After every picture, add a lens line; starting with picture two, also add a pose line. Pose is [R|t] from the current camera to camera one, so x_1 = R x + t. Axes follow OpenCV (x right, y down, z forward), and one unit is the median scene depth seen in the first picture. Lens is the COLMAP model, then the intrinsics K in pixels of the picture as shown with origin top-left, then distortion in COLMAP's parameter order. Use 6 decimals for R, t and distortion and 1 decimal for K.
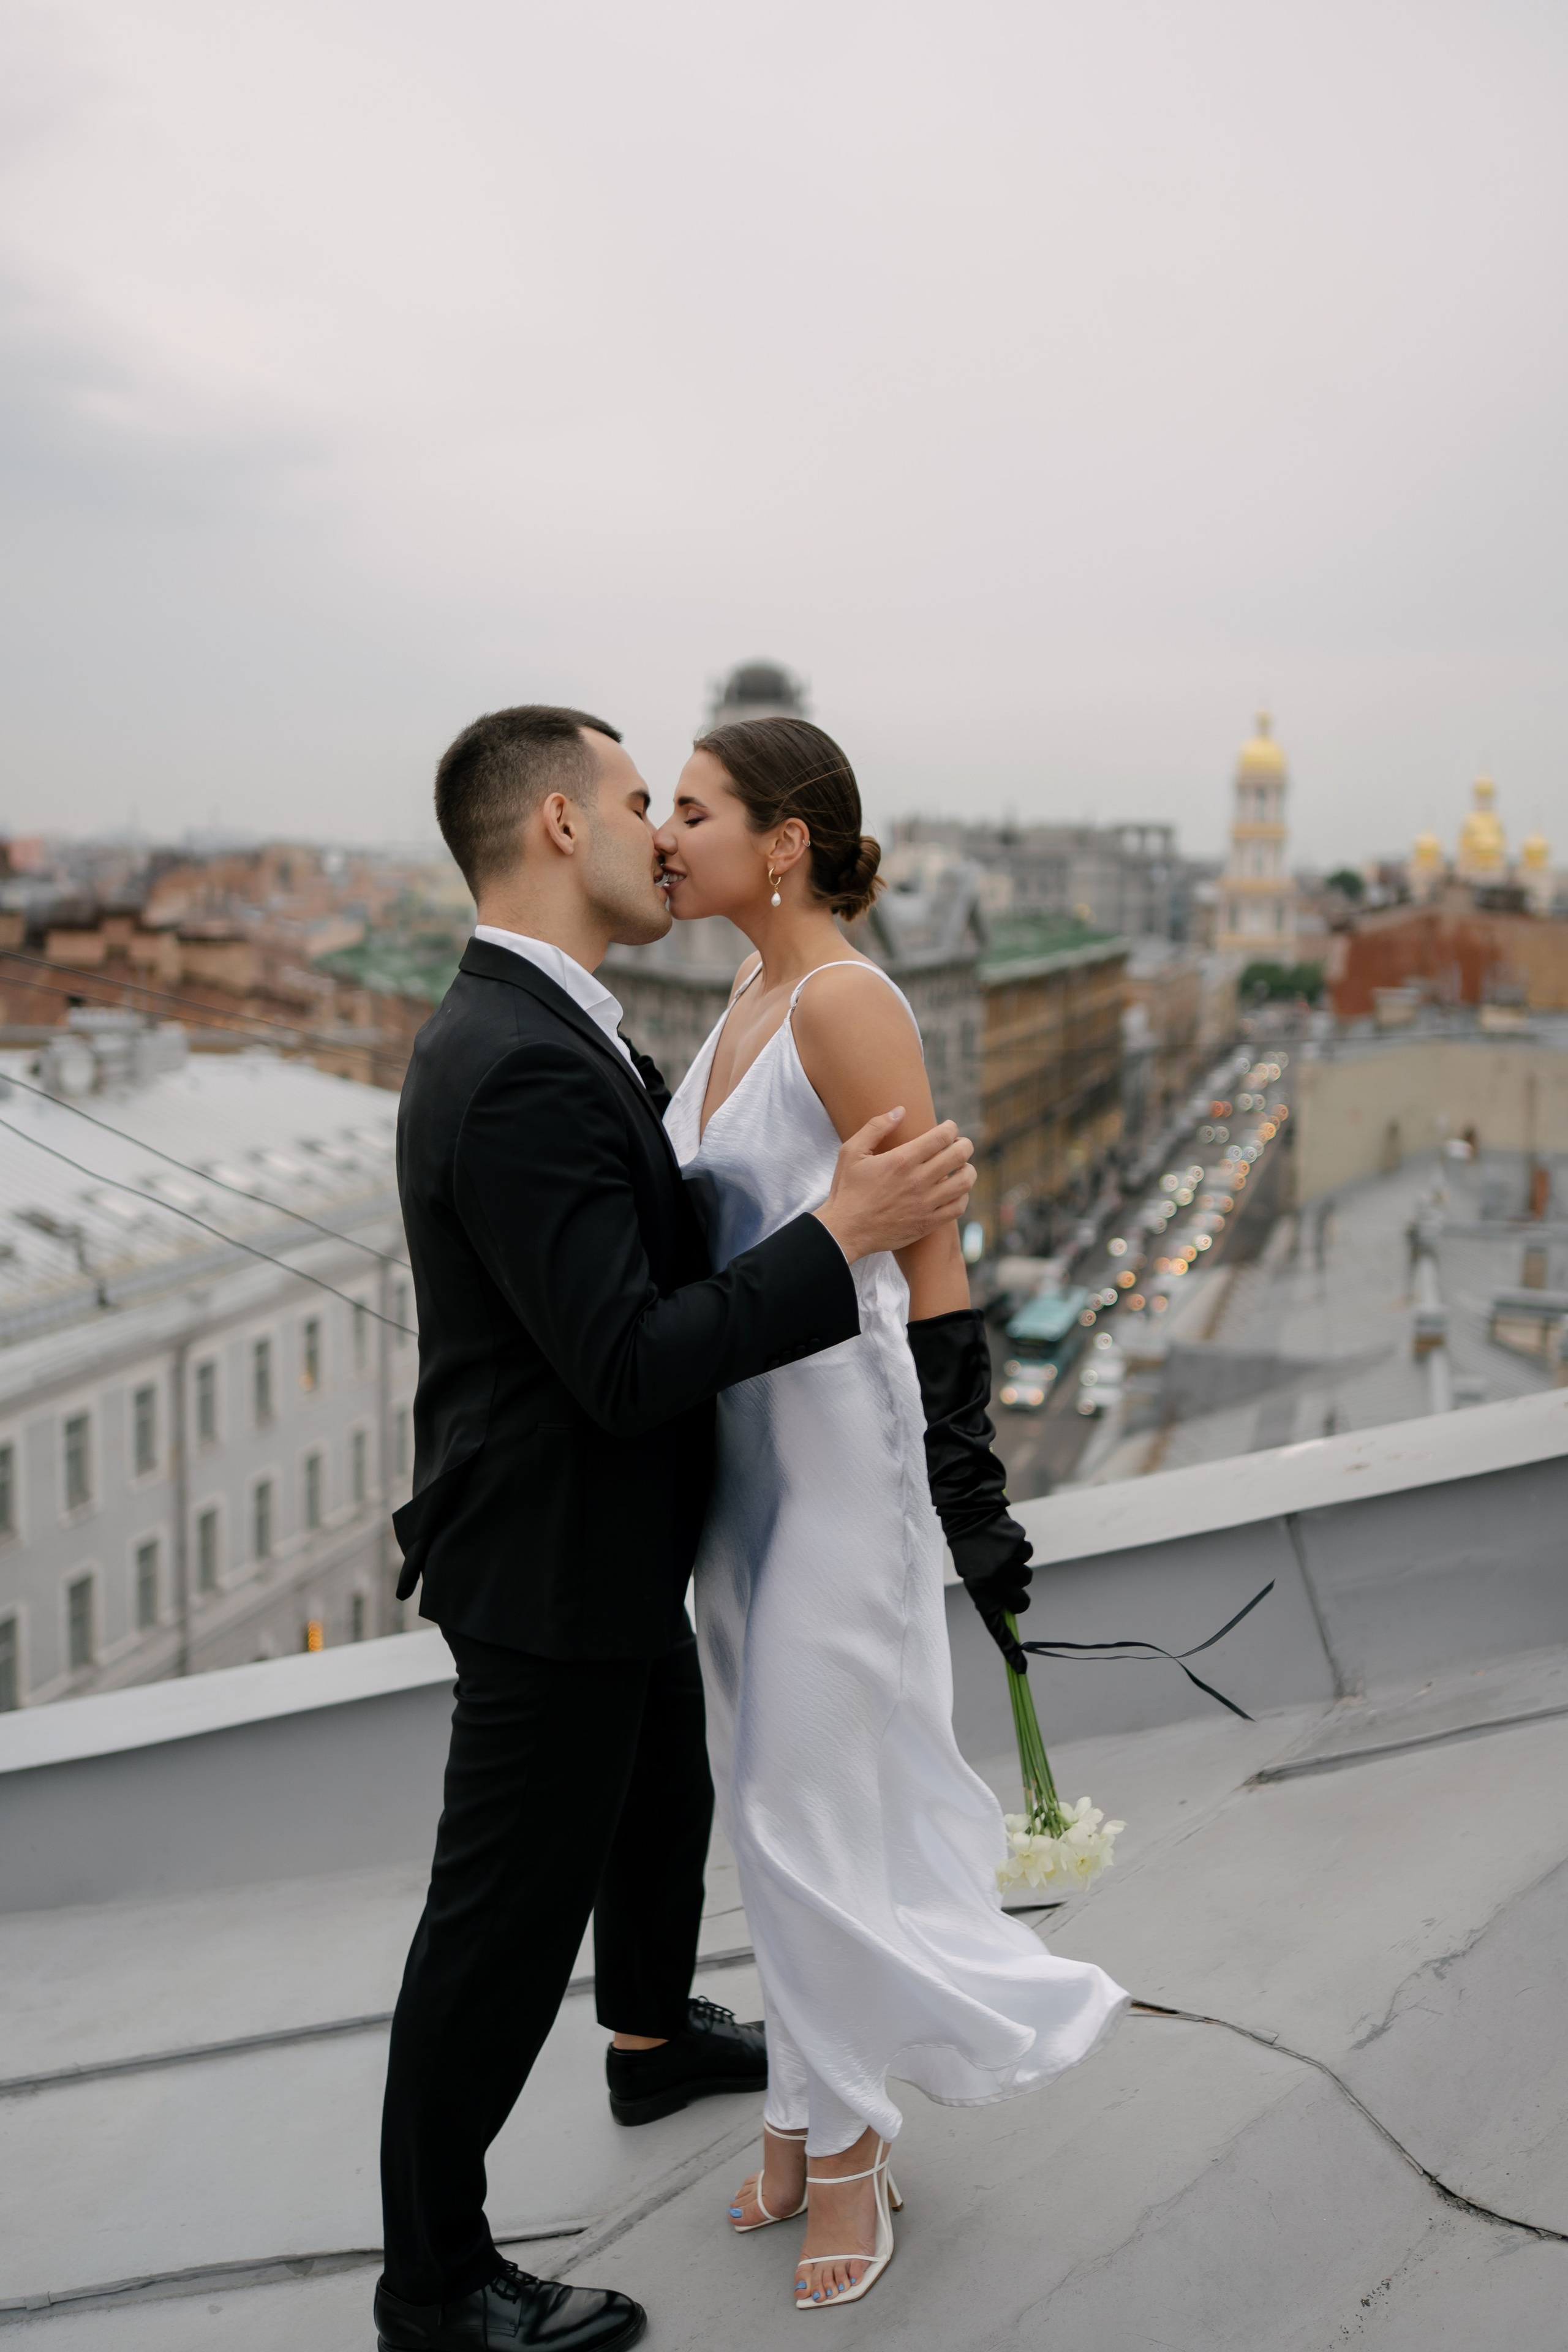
lens RADIAL K [[2371.2, 0, 784.0], [0, 2371.2, 1176.0], [0, 0, 1]] dist [-0.023122, 0.042413]
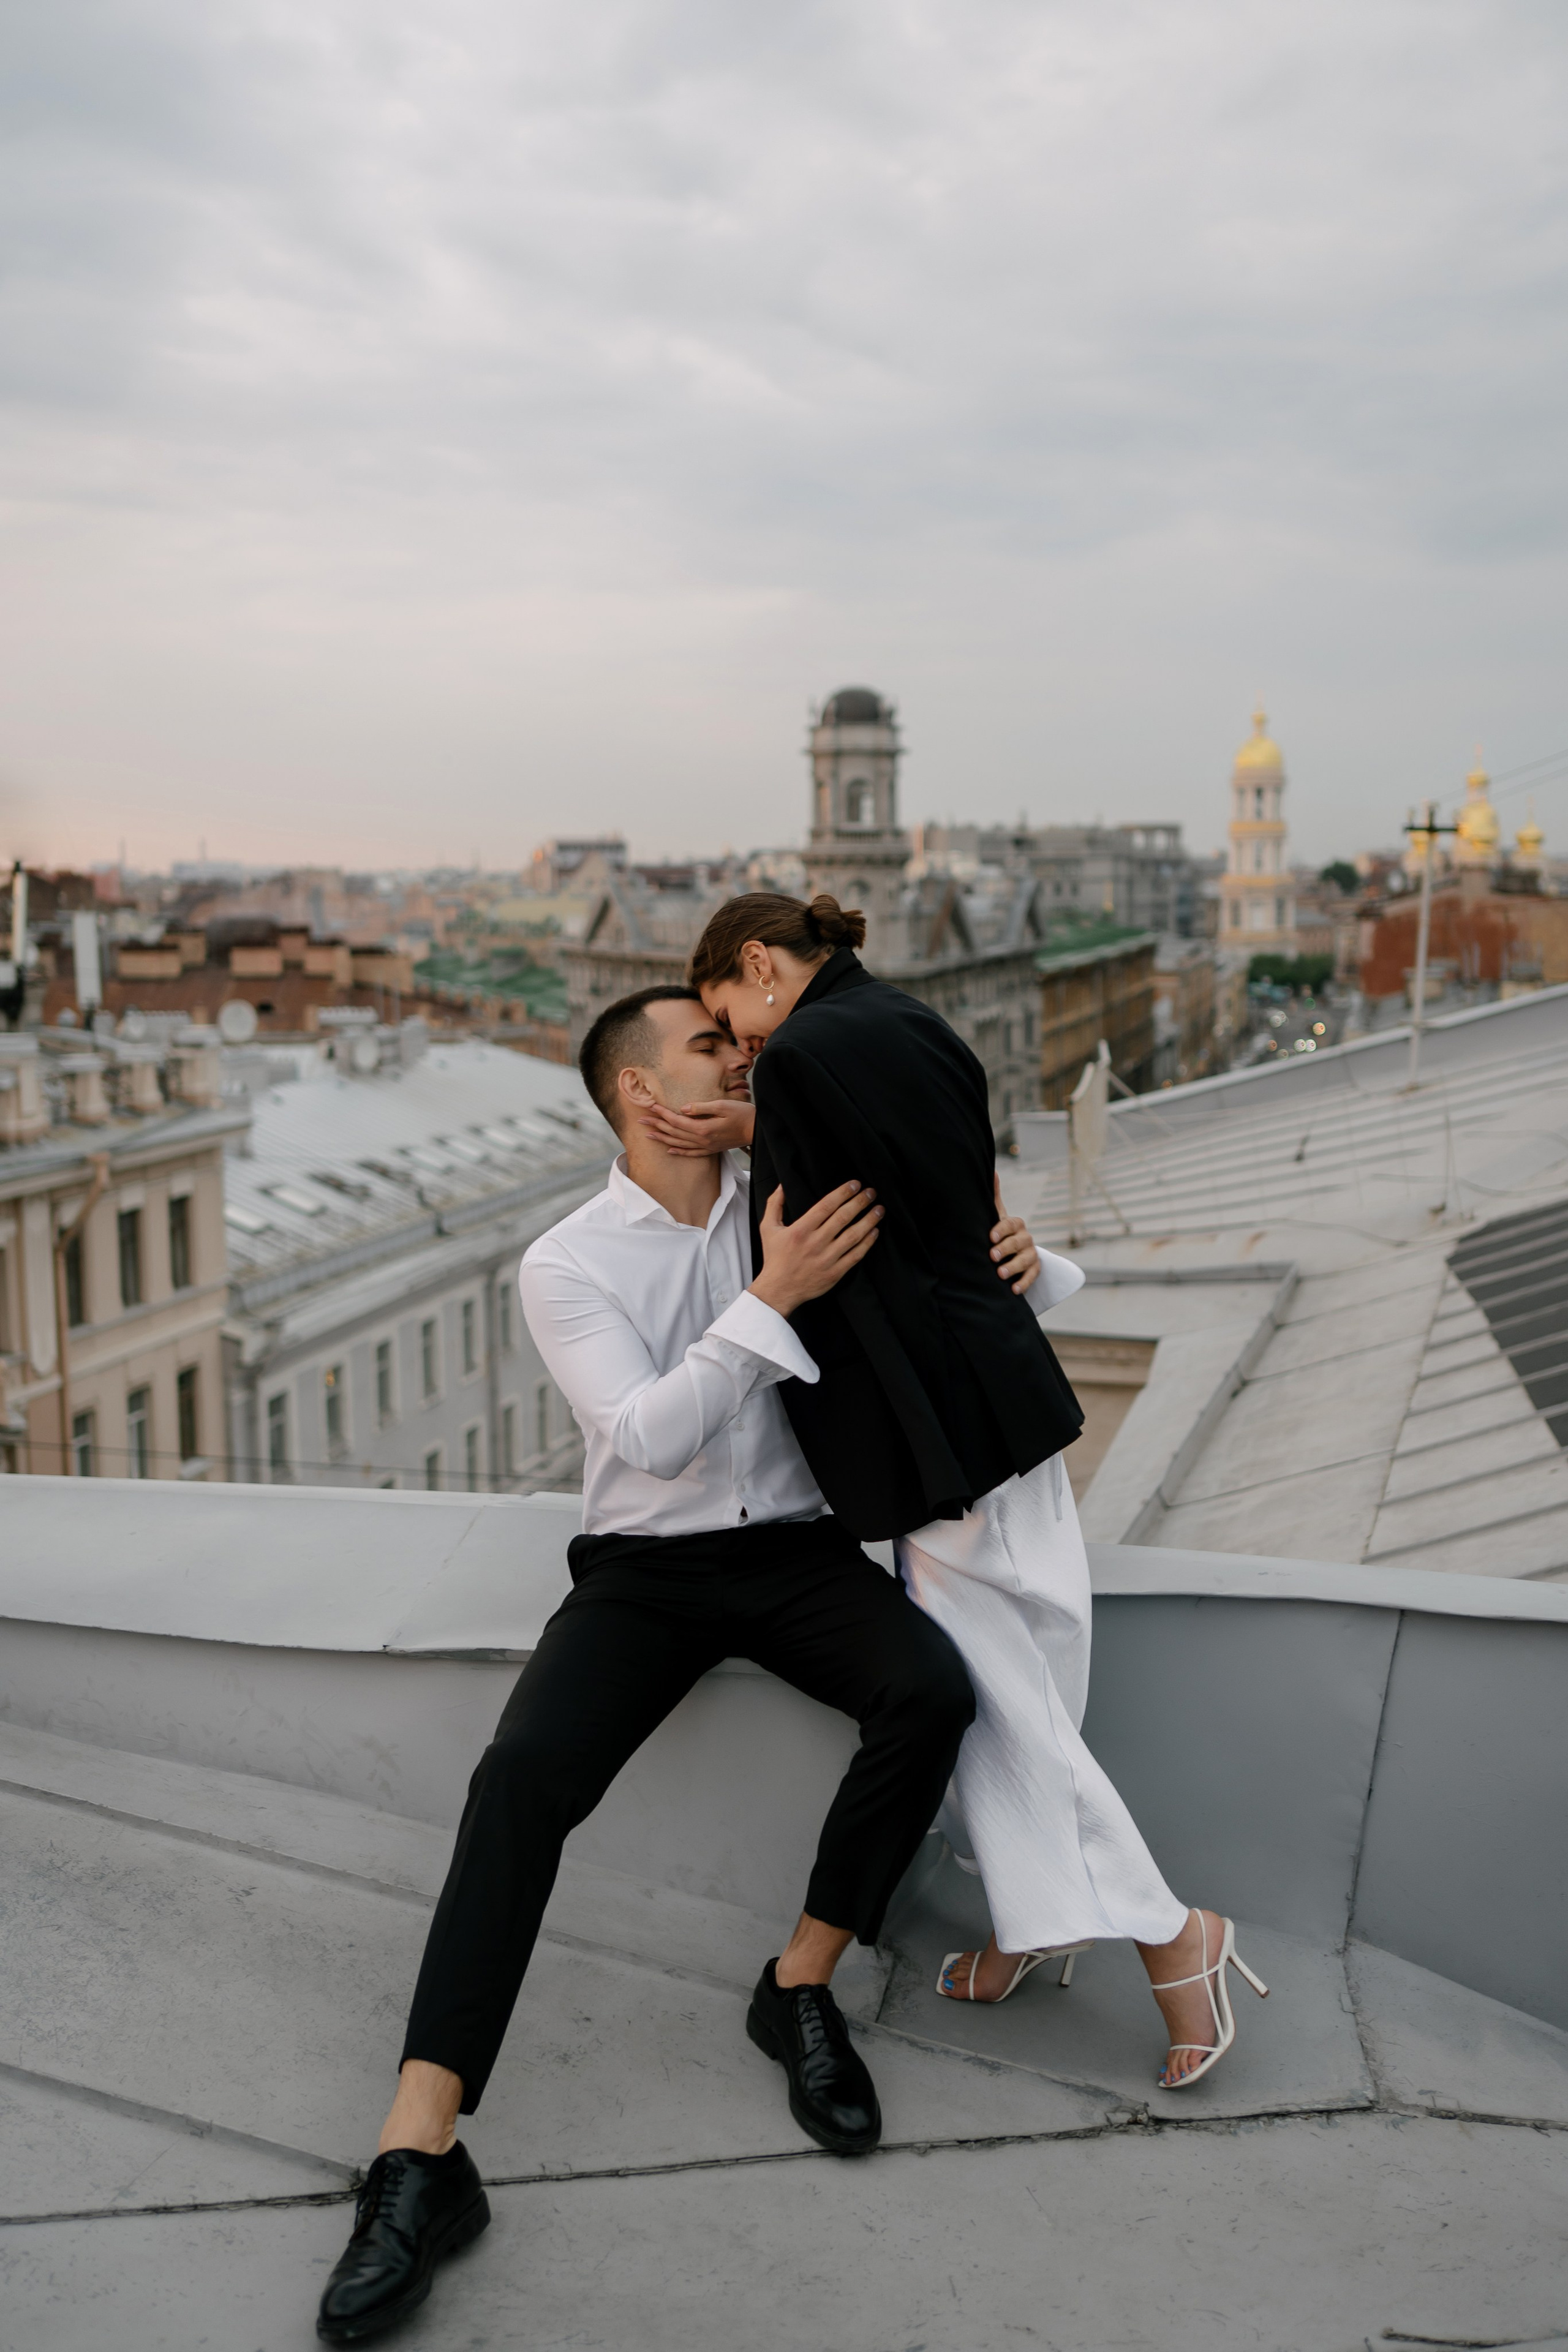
lens RADIAL K [[2369.8, 0, 785.1], [0, 2369.8, 1187.8], [0, 0, 1]] dist [-0.005395, -0.025030]
pose [[0.999496, -0.031682, 0.002050, -0.086160], [0.031683, 0.999498, -0.000244, 0.028903], [-0.002041, 0.000309, 0.999998, -0.183953]]
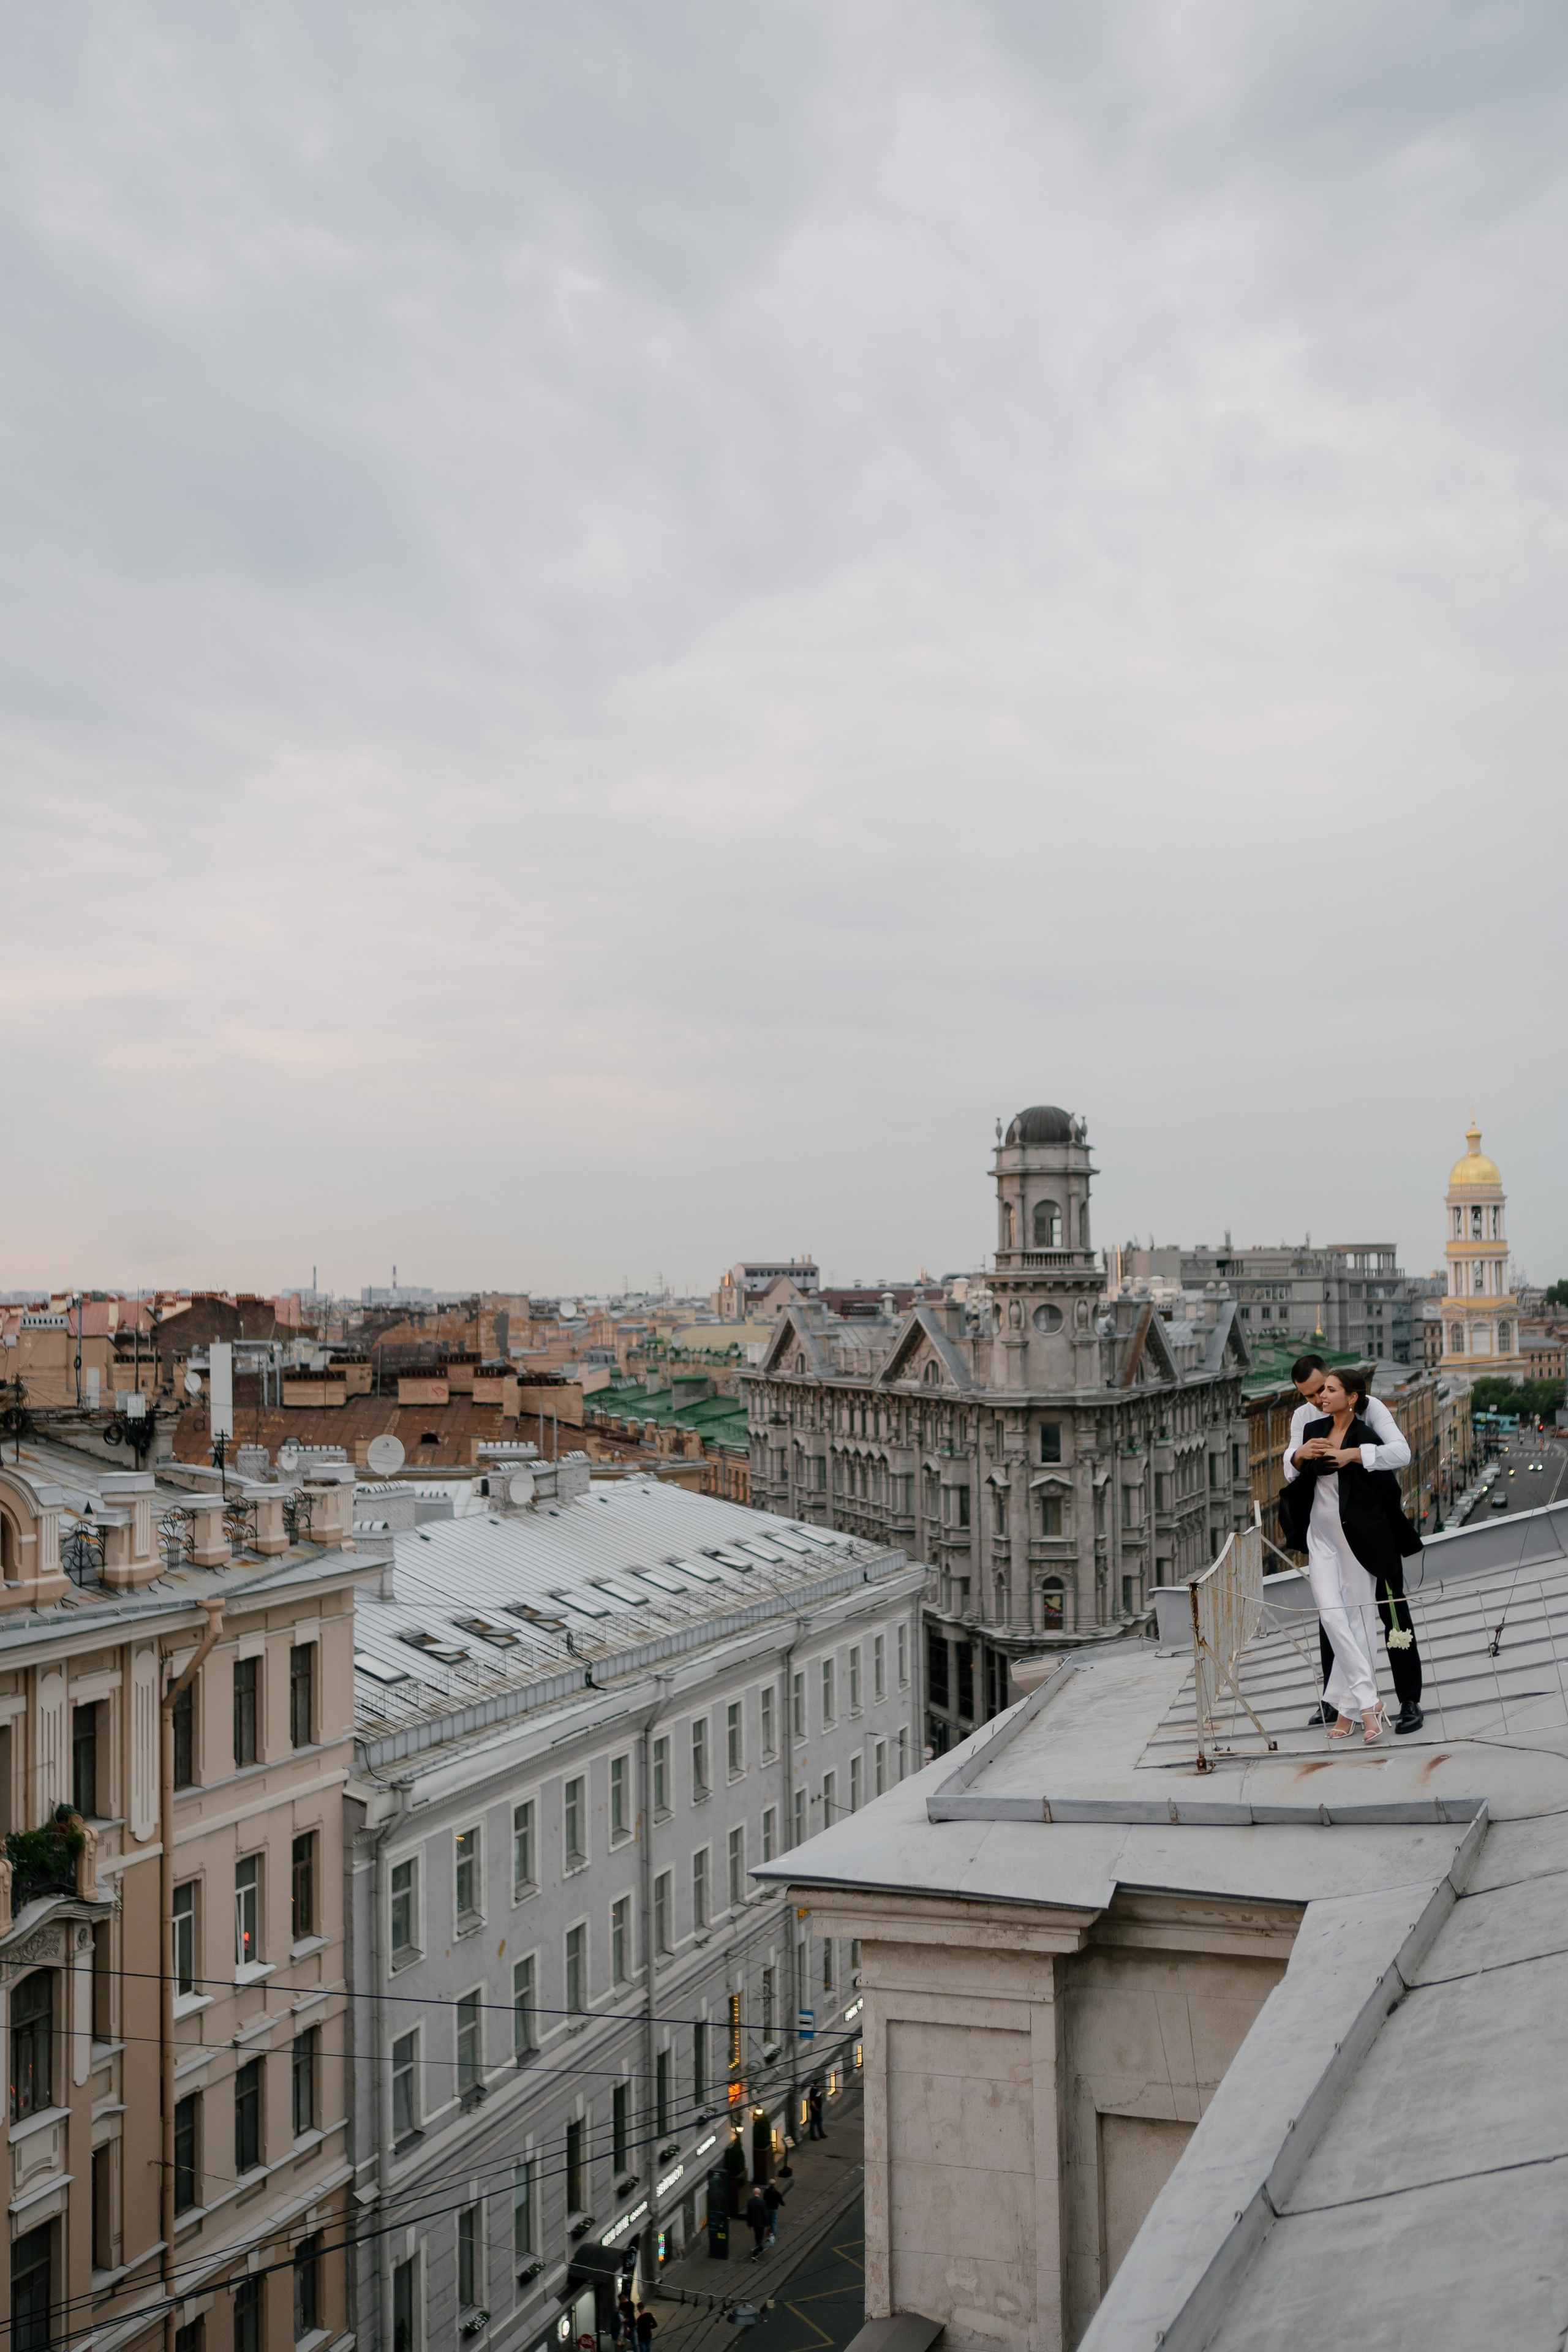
lens RADIAL K [[2448.8, 0, 784.0], [0, 2448.8, 1176.0], [0, 0, 1]] dist [-0.023381, 0.018637]
pose [[0.996565, -0.038263, -0.073442, -0.076476], [0.024236, 0.982784, -0.183161, 0.025082], [0.079186, 0.180751, 0.980336, -0.155125]]
